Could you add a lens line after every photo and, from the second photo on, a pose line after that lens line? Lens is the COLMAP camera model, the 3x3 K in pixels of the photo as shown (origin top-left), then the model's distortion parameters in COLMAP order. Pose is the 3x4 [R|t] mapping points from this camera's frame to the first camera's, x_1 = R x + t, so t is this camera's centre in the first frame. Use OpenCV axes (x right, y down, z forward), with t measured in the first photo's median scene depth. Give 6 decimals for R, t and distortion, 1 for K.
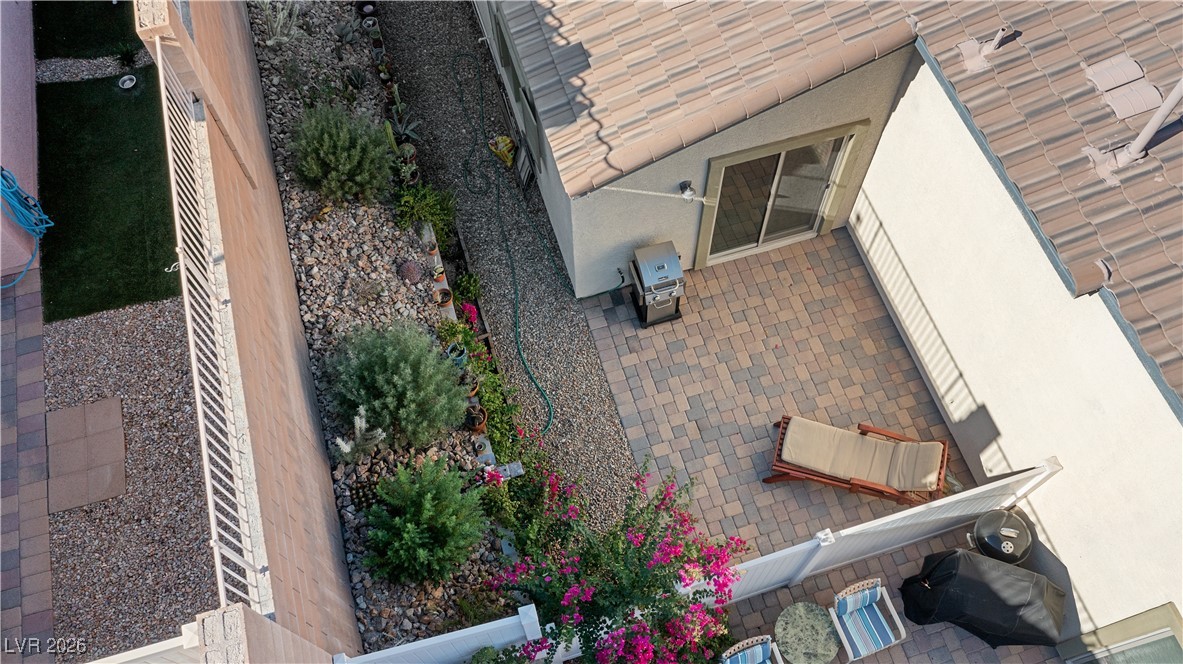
lens RADIAL K [[934.0, 0, 591.5], [0, 934.0, 332.0], [0, 0, 1]] dist [-0.018130, 0.008687]
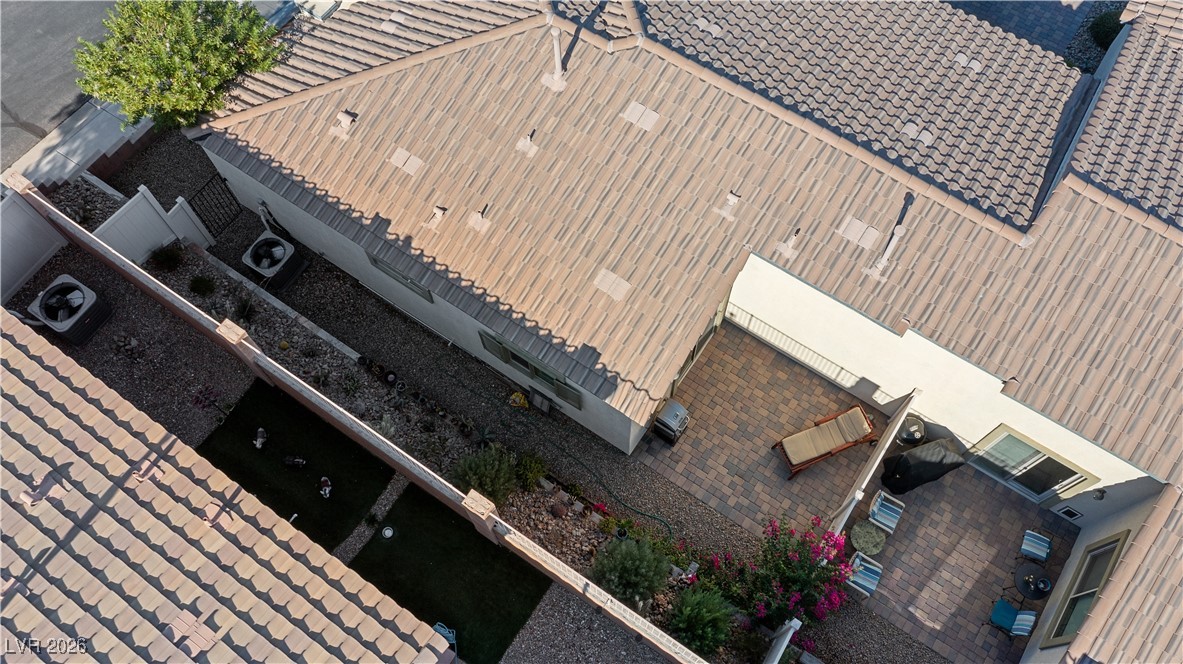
lens RADIAL K [[934.0, 0, 591.5], [0, 934.0, 332.0], [0, 0, 1]] dist [-0.018130, 0.008687]
pose [[0.778068, -0.574690, 0.253656, -0.400418], [0.560865, 0.817396, 0.131509, -0.521179], [-0.282915, 0.039944, 0.958313, -0.599129]]
